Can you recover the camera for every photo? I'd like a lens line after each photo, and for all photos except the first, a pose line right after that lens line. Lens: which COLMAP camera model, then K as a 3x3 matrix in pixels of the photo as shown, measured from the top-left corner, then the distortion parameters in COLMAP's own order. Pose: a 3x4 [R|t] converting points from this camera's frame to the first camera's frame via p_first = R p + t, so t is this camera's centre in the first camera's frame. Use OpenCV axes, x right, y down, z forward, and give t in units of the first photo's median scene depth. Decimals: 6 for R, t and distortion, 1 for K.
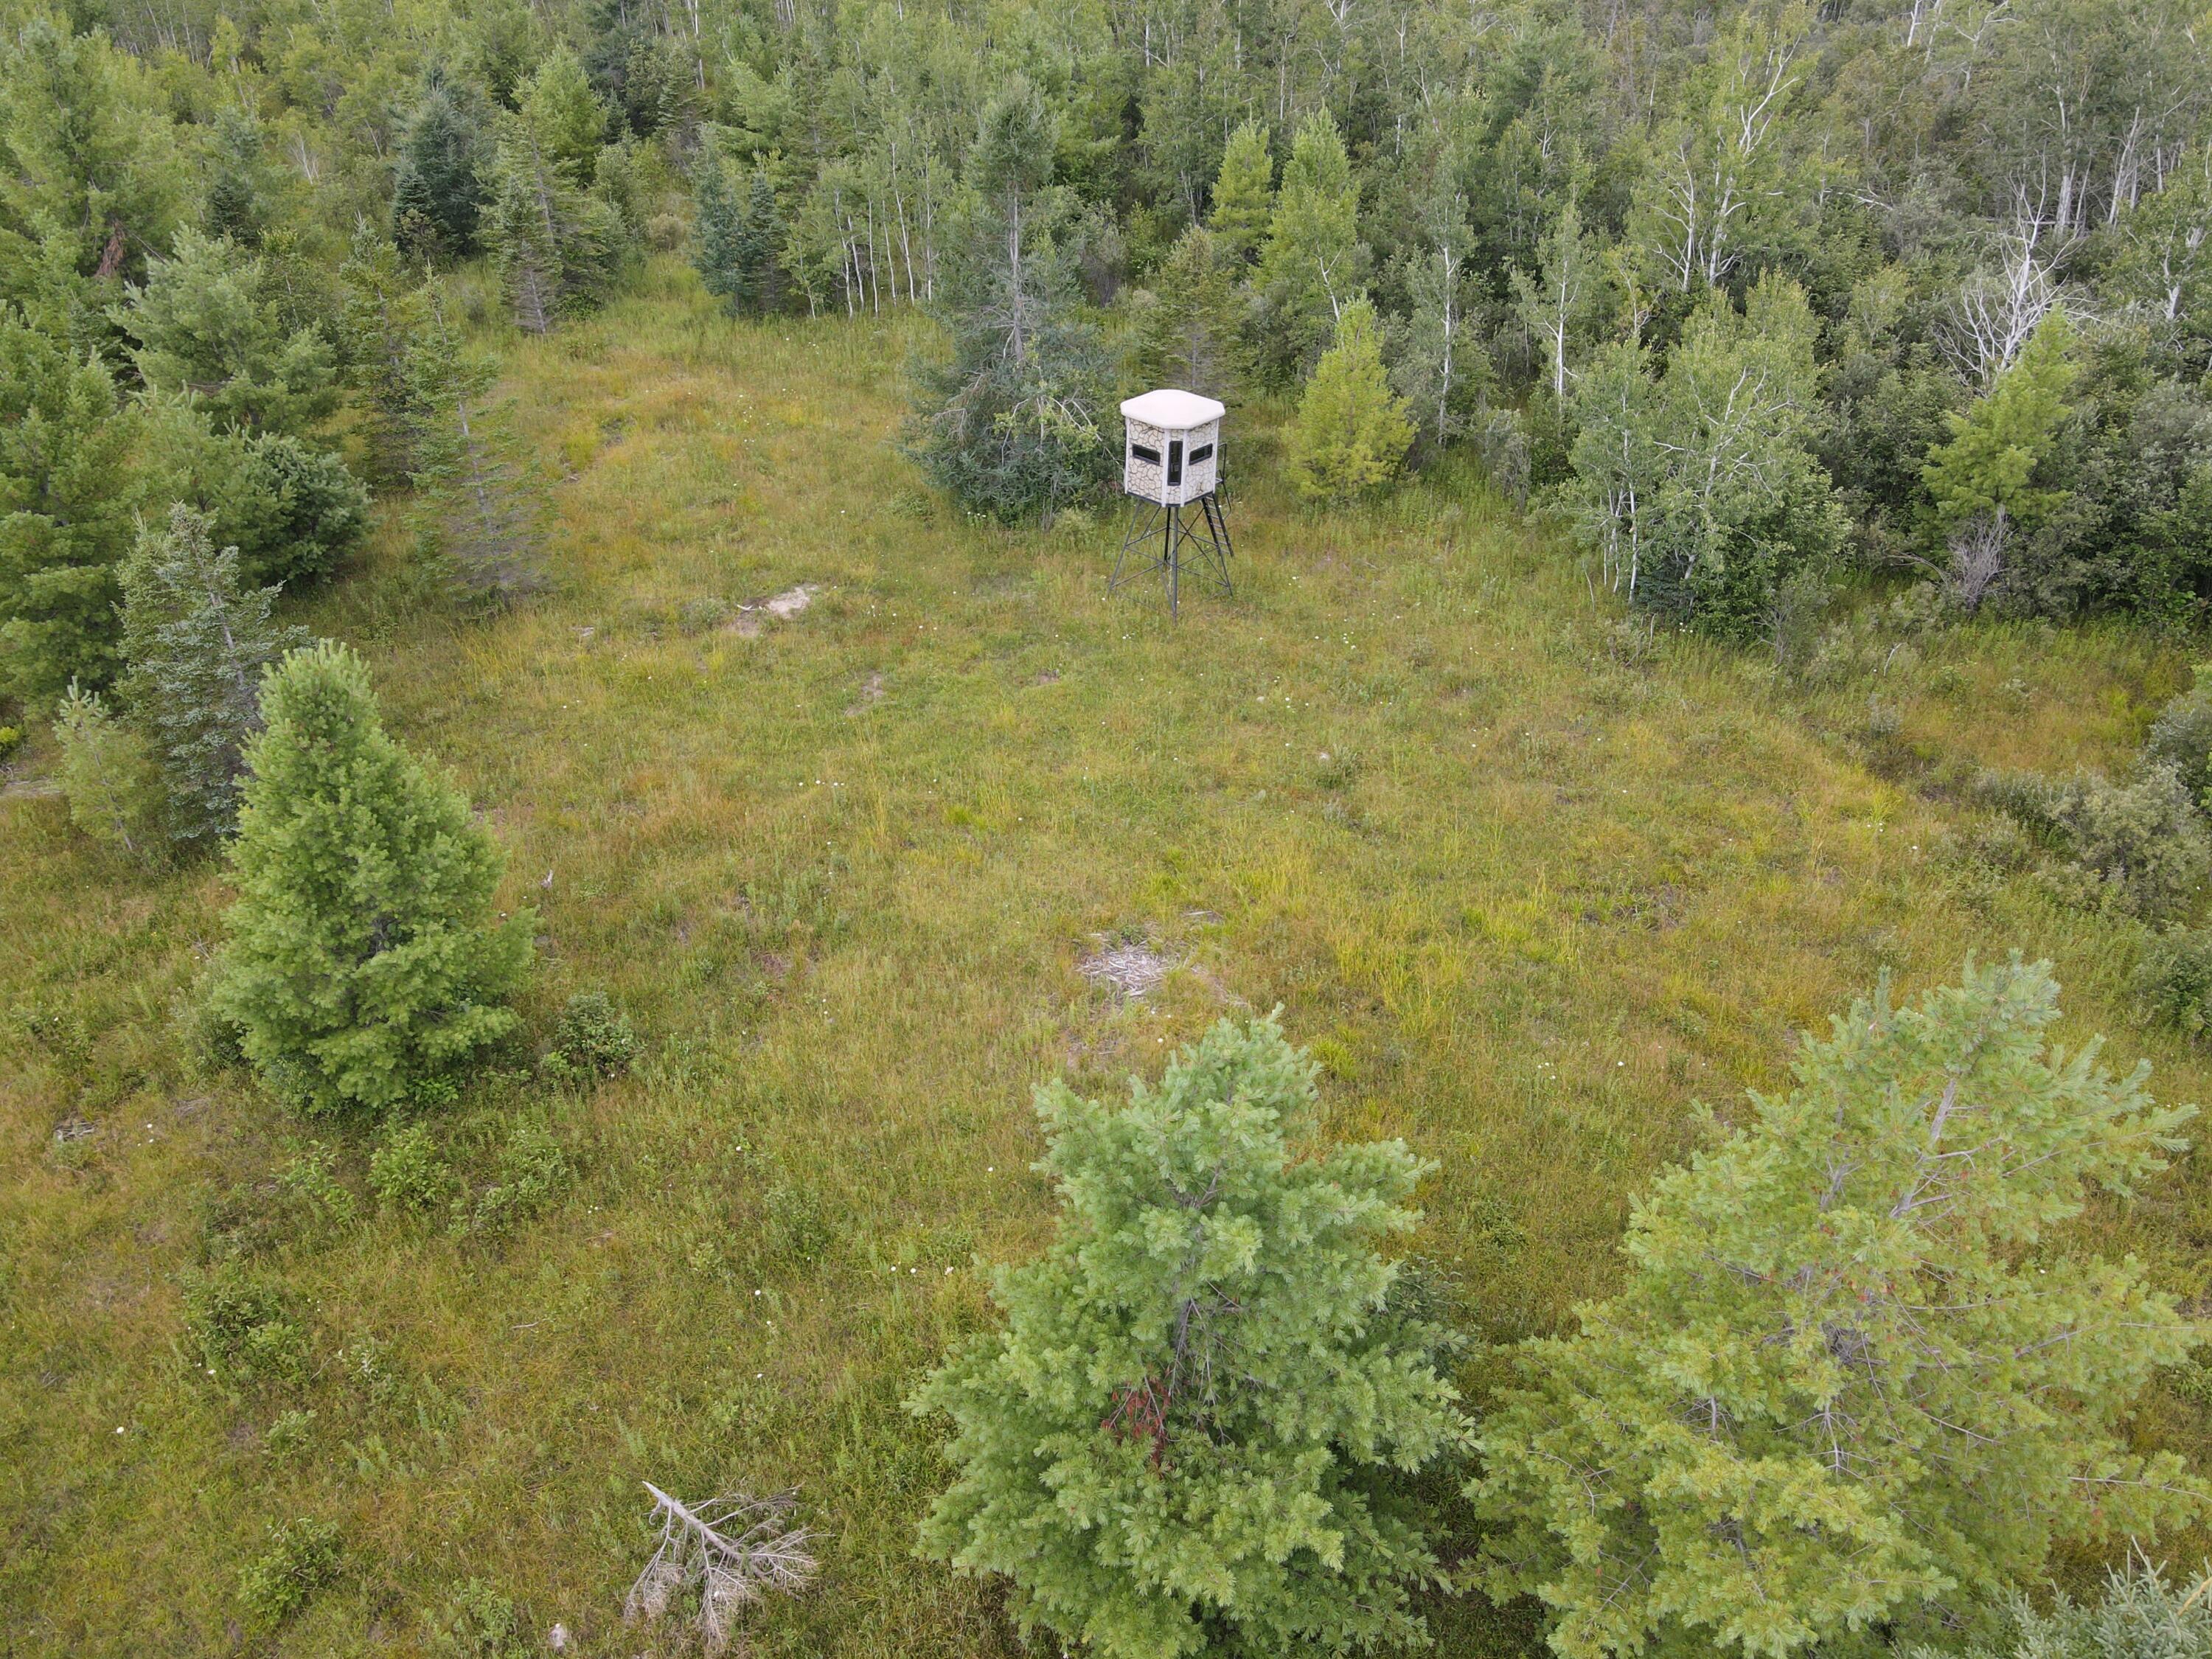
lens RADIAL K [[1594.4, 0, 1106.0], [0, 1594.4, 829.5], [0, 0, 1]] dist [0.006818, 0.010533]
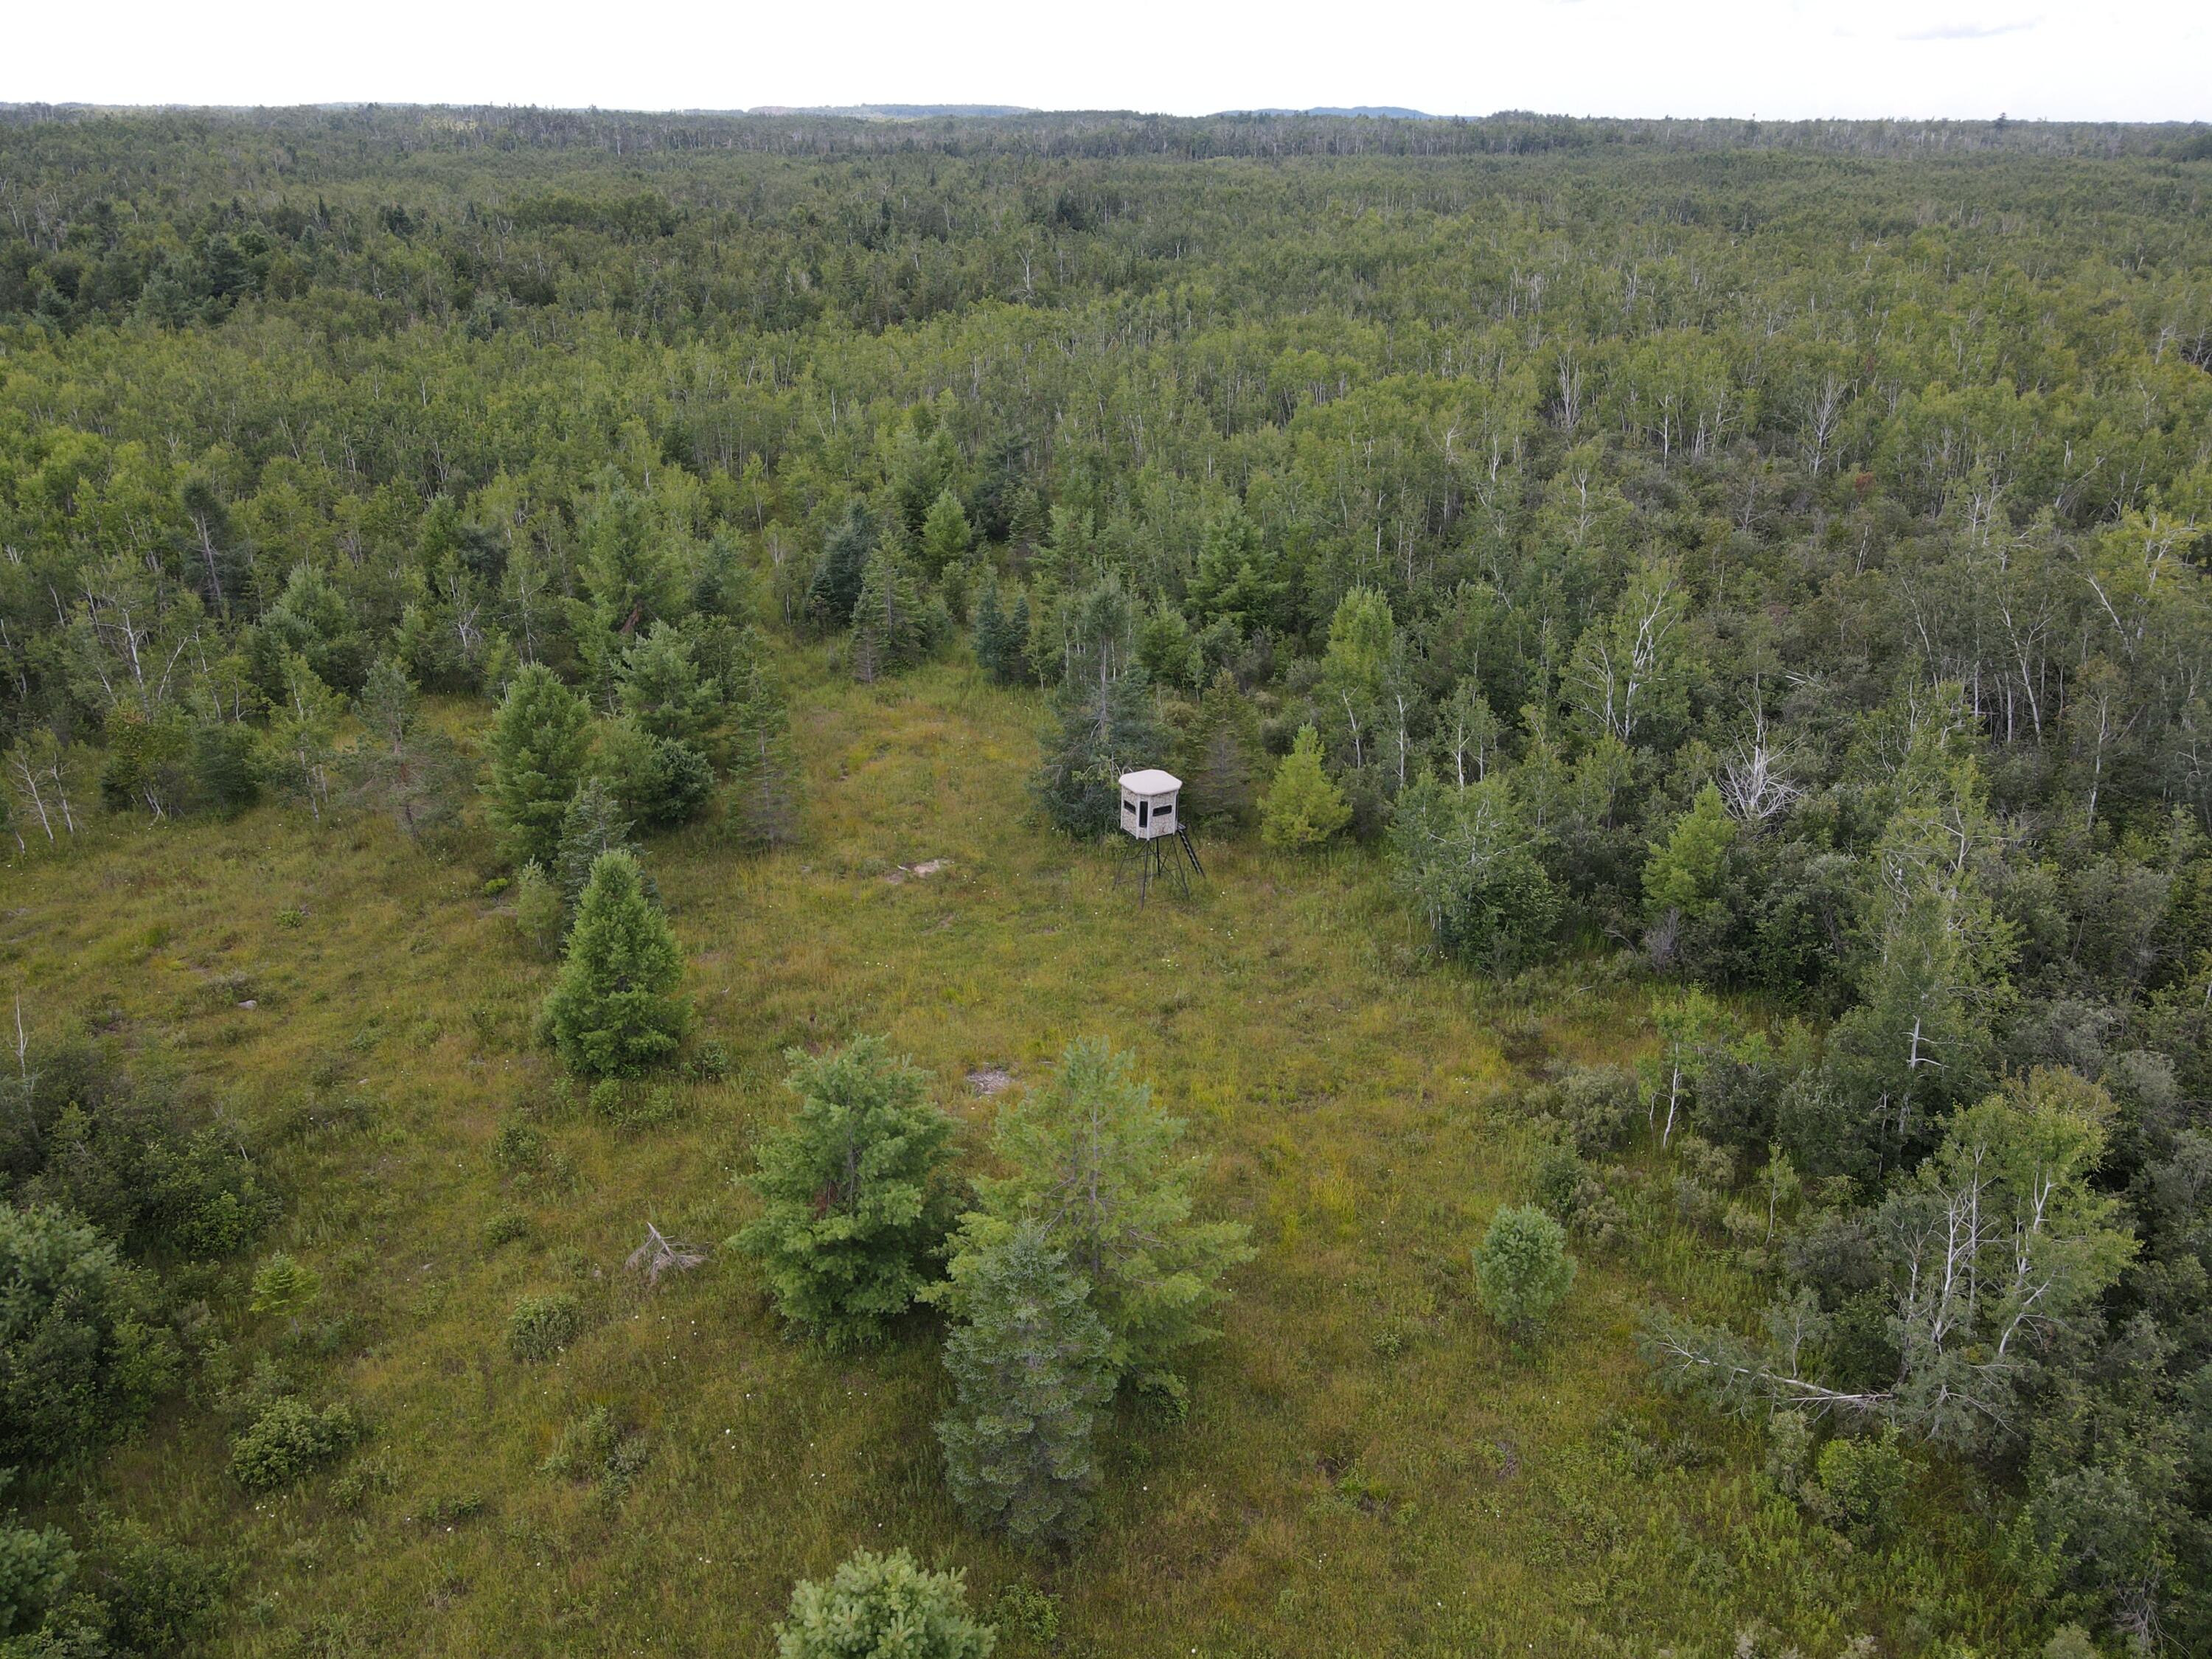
lens RADIAL K [[1535.7, 0, 1091.4], [0, 1535.7, 834.9], [0, 0, 1]] dist [0.001787, 0.009948]
pose [[0.956849, 0.120953, -0.264217, 0.412995], [-0.167807, 0.972318, -0.162598, 0.059422], [0.237236, 0.199919, 0.950658, -0.521356]]
